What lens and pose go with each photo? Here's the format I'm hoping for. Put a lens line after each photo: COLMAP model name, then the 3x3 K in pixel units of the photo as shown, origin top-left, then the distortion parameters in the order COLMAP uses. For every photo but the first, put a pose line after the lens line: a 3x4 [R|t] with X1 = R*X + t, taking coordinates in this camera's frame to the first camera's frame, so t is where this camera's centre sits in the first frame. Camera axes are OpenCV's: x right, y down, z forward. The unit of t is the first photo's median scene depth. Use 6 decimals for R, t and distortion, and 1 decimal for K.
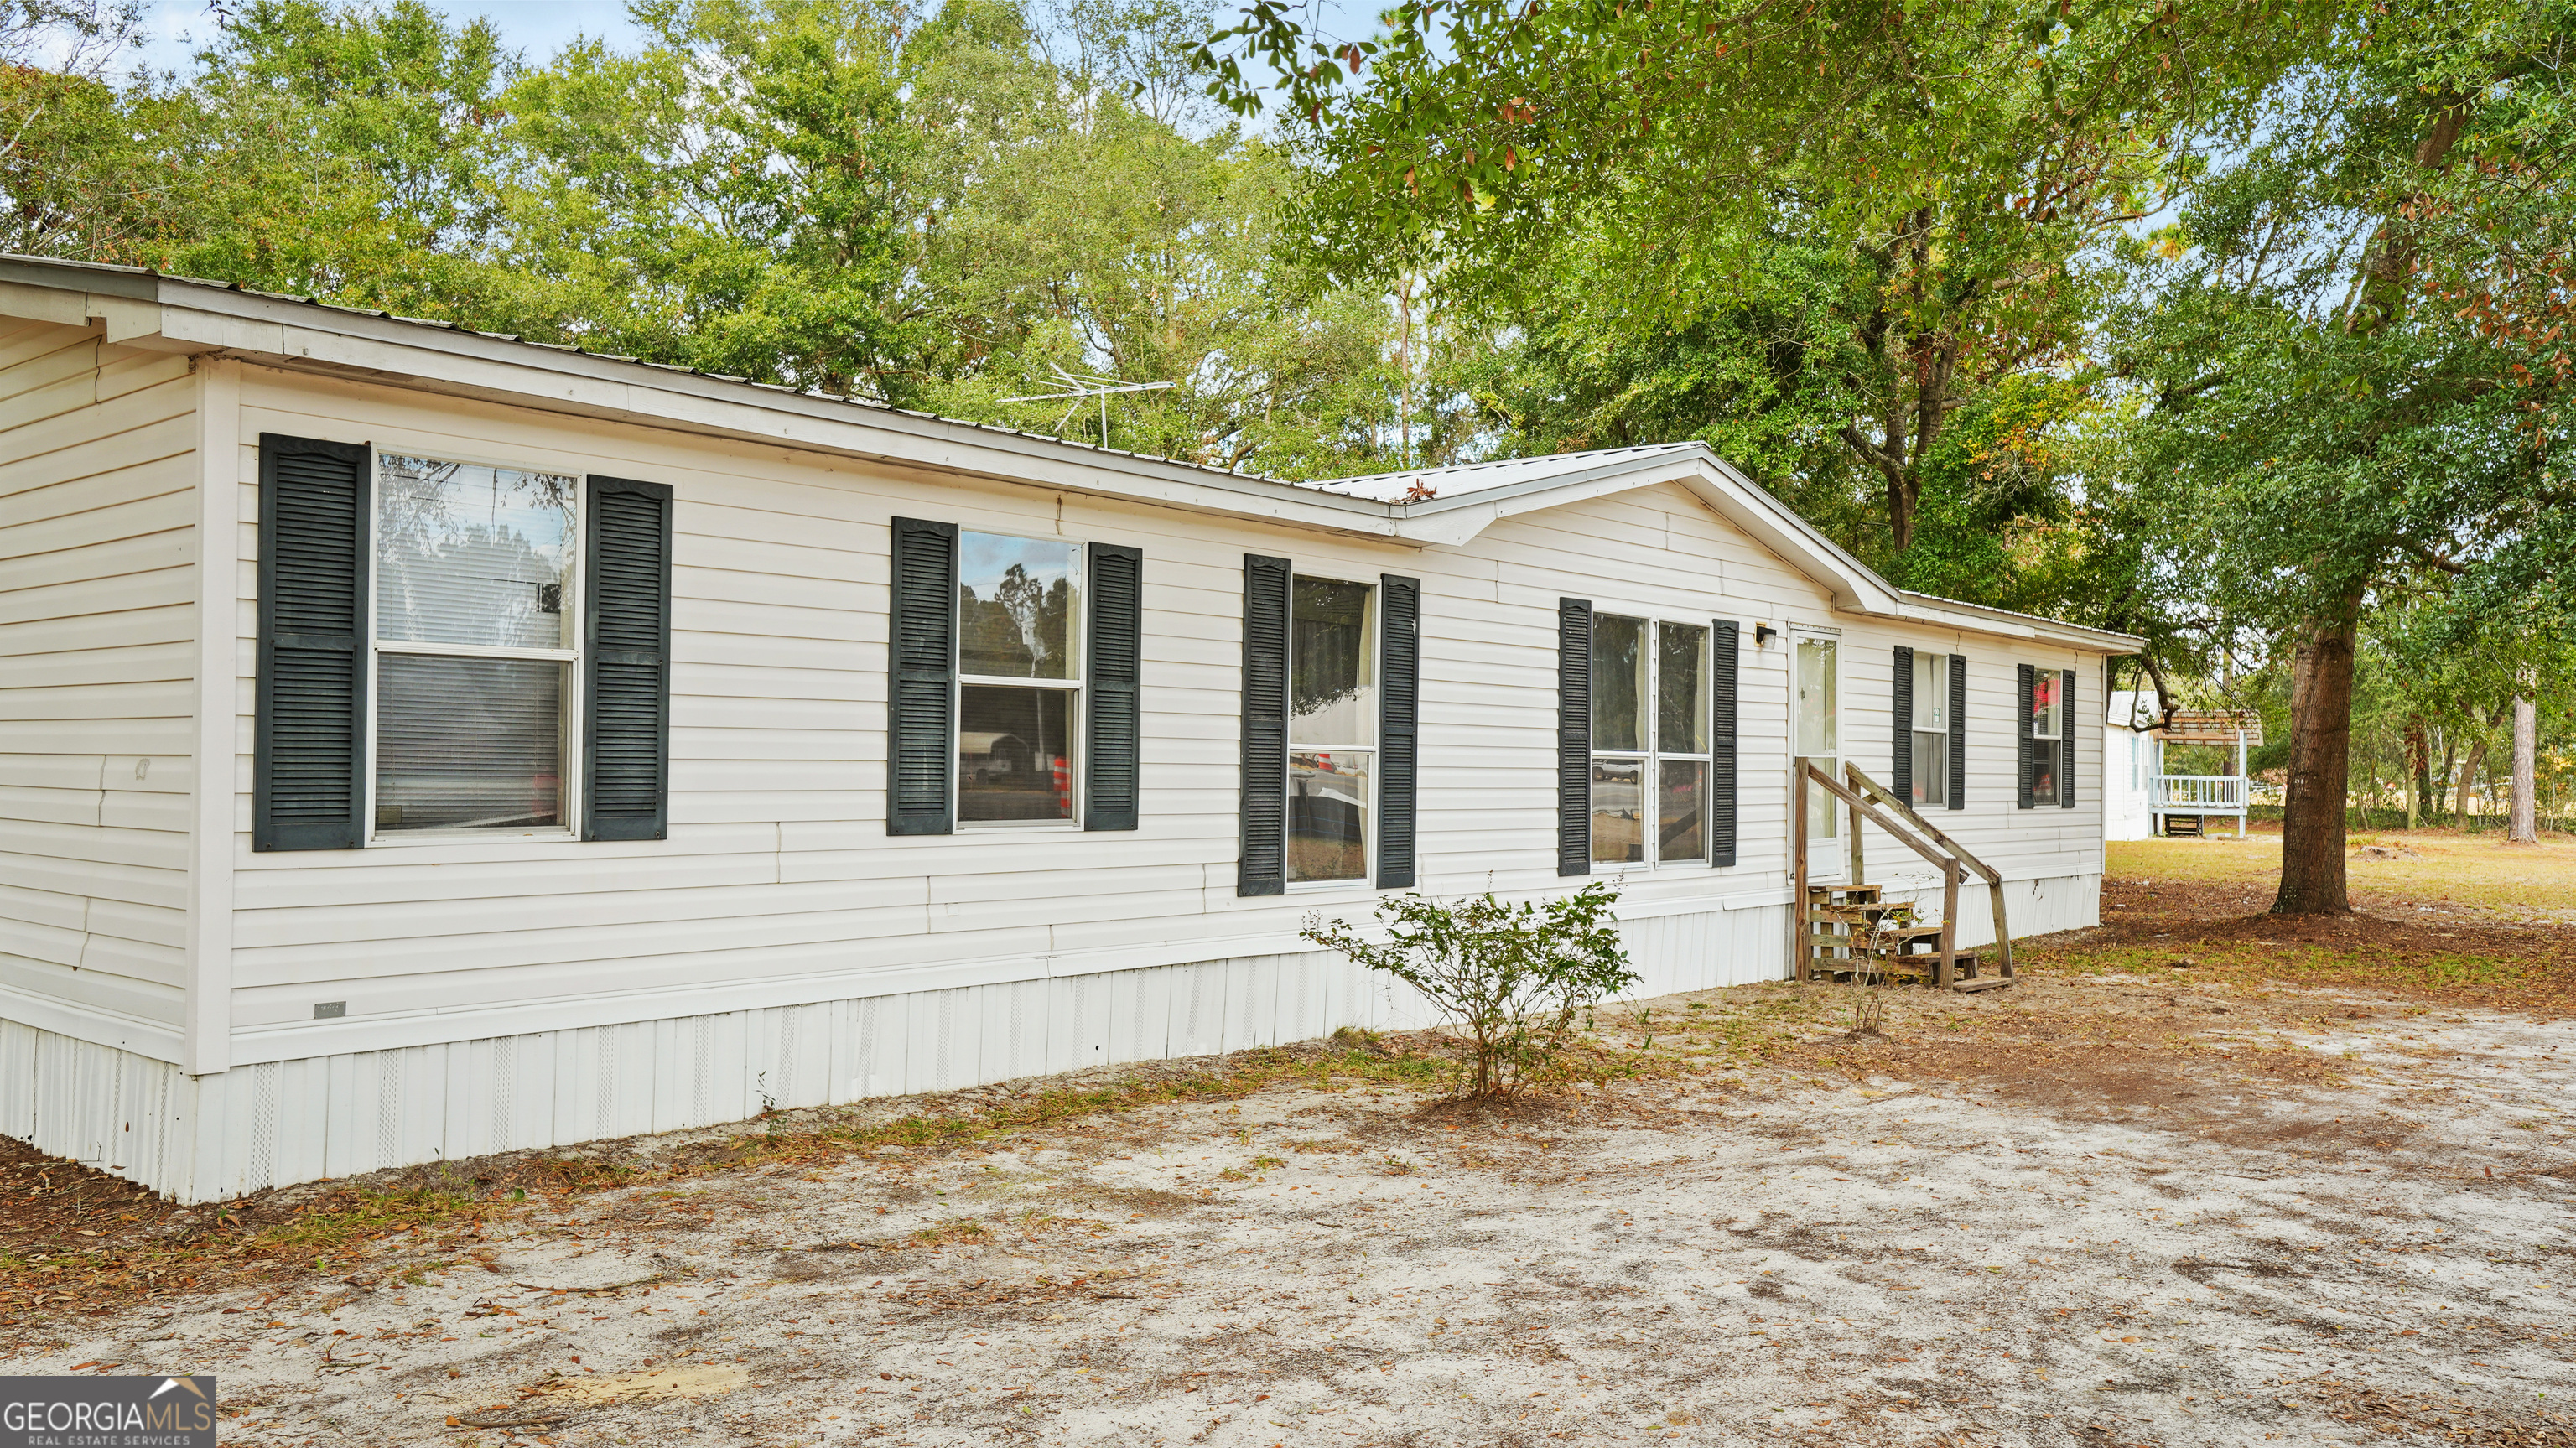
lens RADIAL K [[1922.0, 0, 1288.0], [0, 1922.0, 724.0], [0, 0, 1]] dist [0.001720, 0.001794]
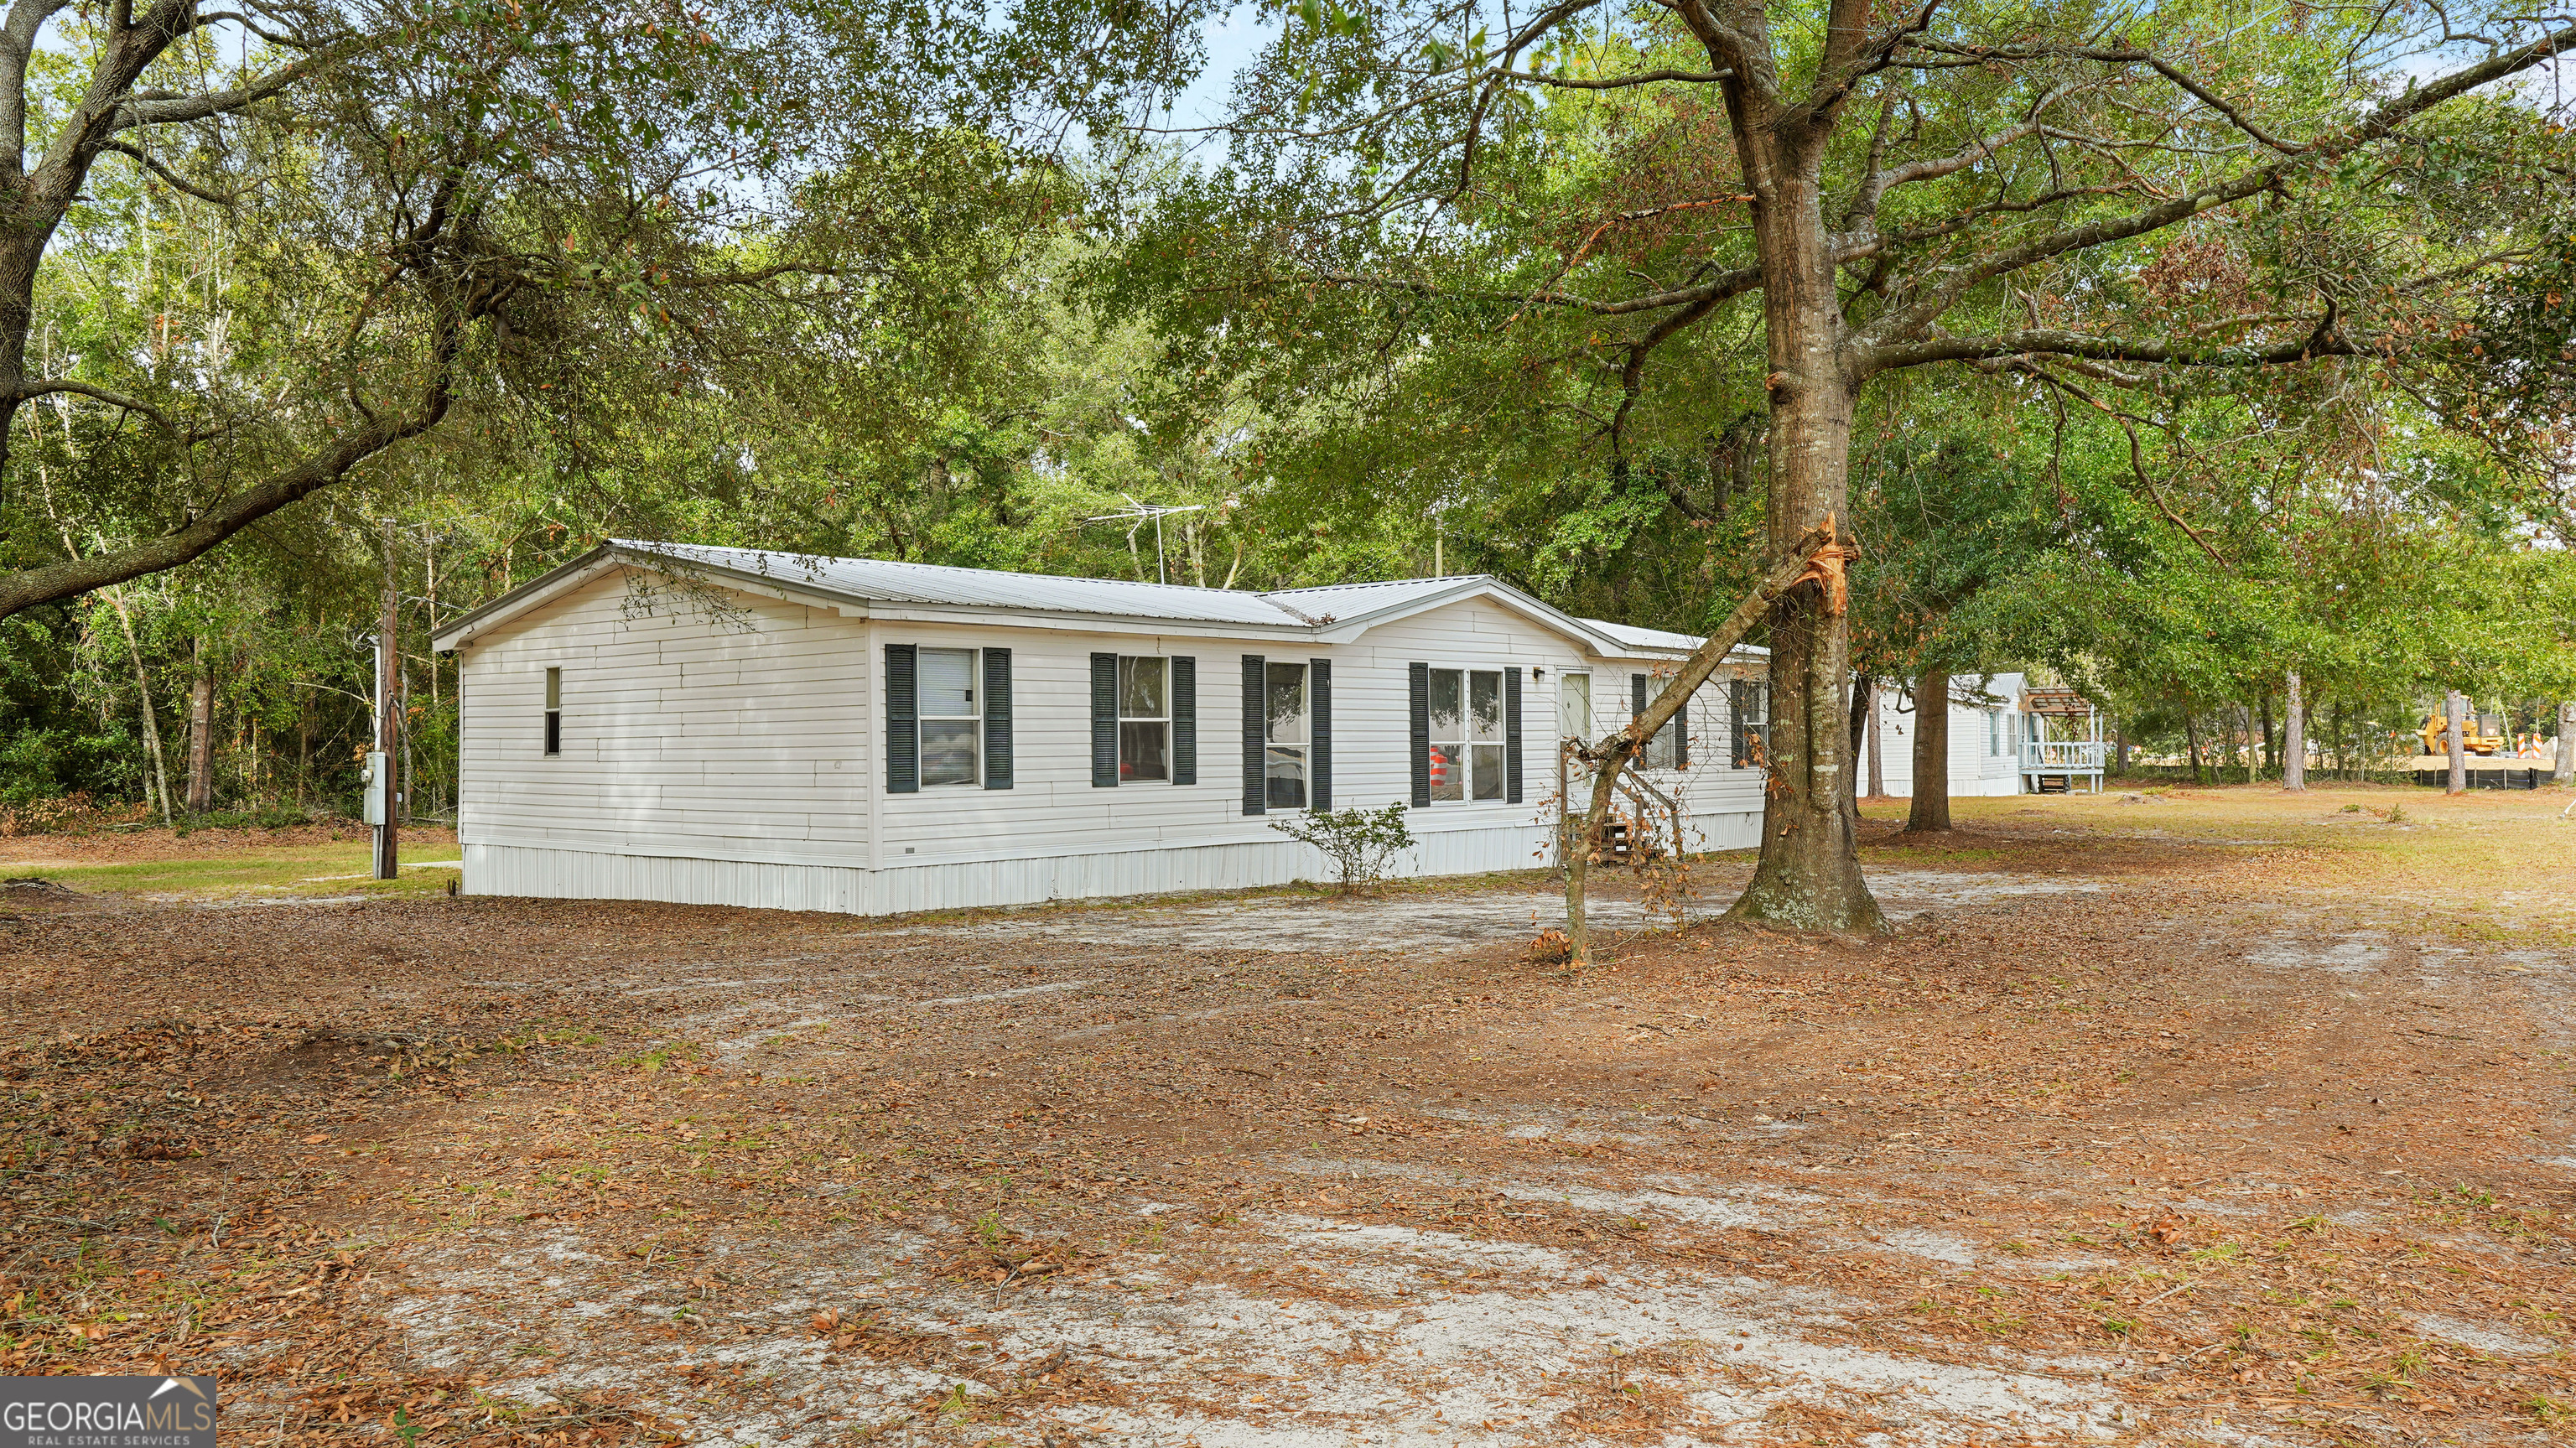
lens RADIAL K [[1922.0, 0, 1288.0], [0, 1922.0, 724.0], [0, 0, 1]] dist [0.001720, 0.001794]
pose [[0.999634, -0.022442, -0.015123, 0.055346], [0.022568, 0.999711, 0.008241, -0.026602], [0.014934, -0.008579, 0.999852, -1.073236]]
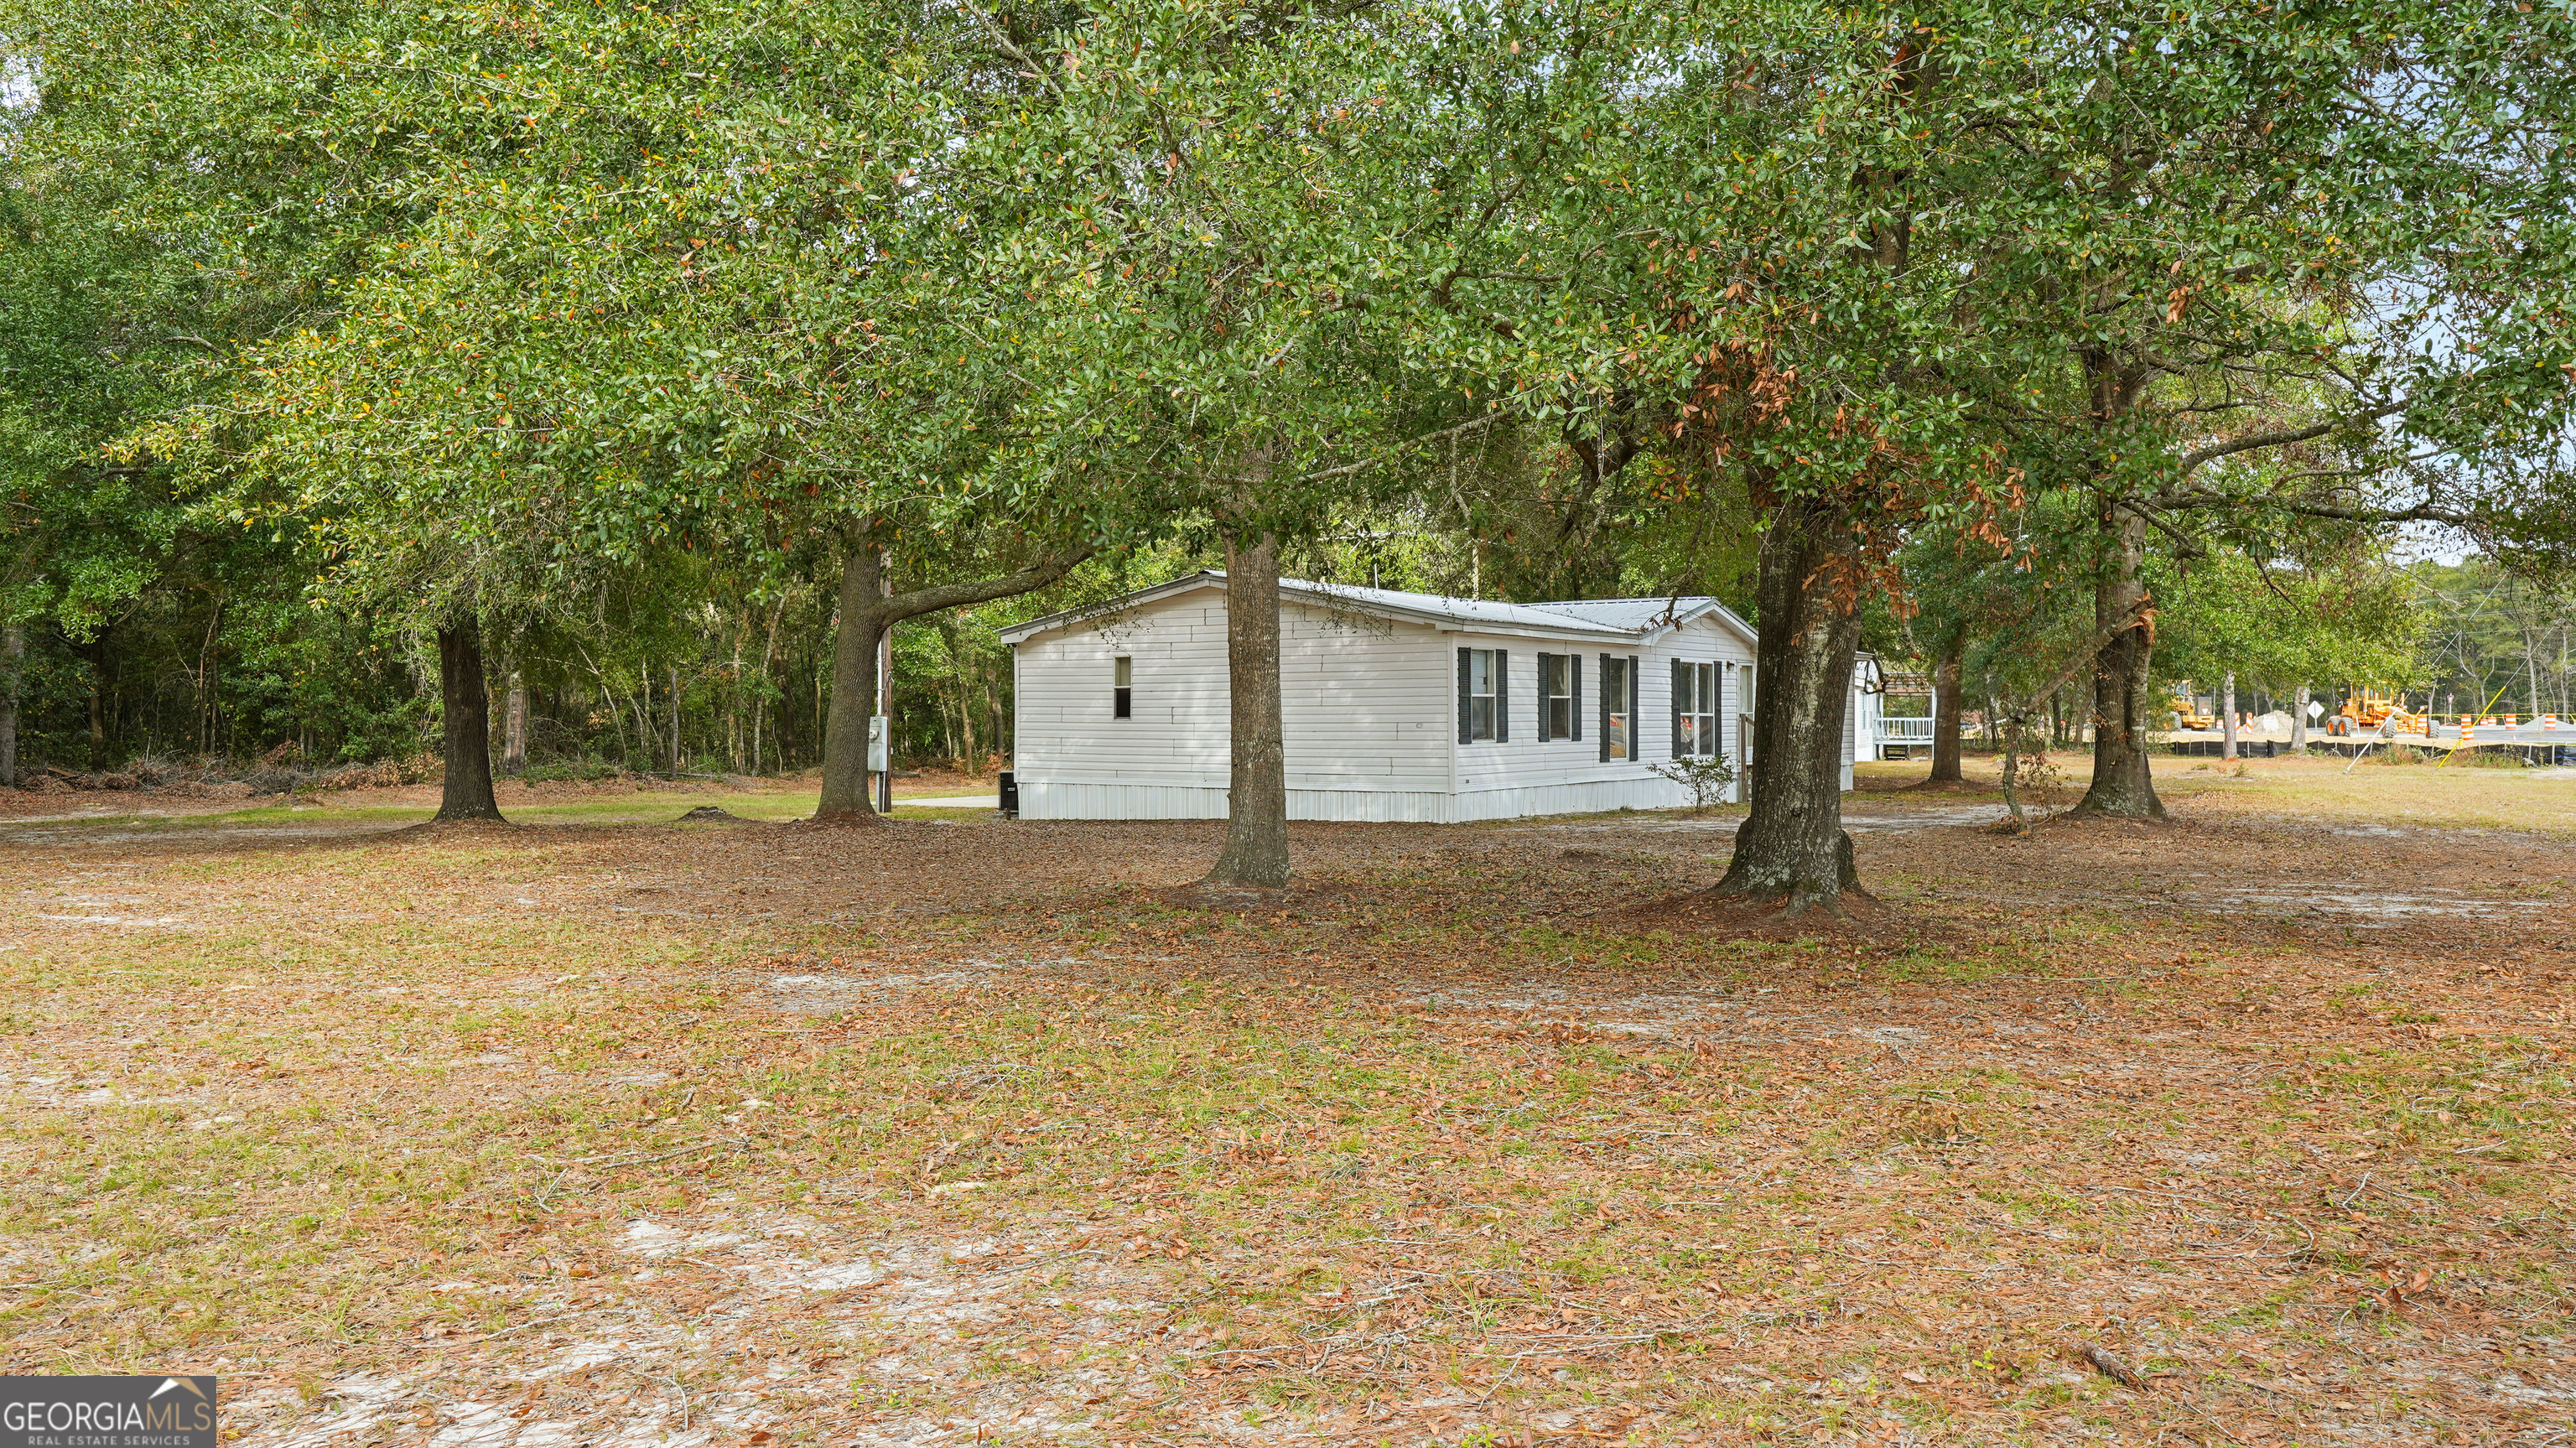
lens RADIAL K [[1922.0, 0, 1288.0], [0, 1922.0, 724.0], [0, 0, 1]] dist [0.001720, 0.001794]
pose [[0.991890, -0.017078, 0.125949, -0.876187], [0.014063, 0.999594, 0.024789, -0.054541], [-0.126321, -0.022817, 0.991727, -1.939367]]
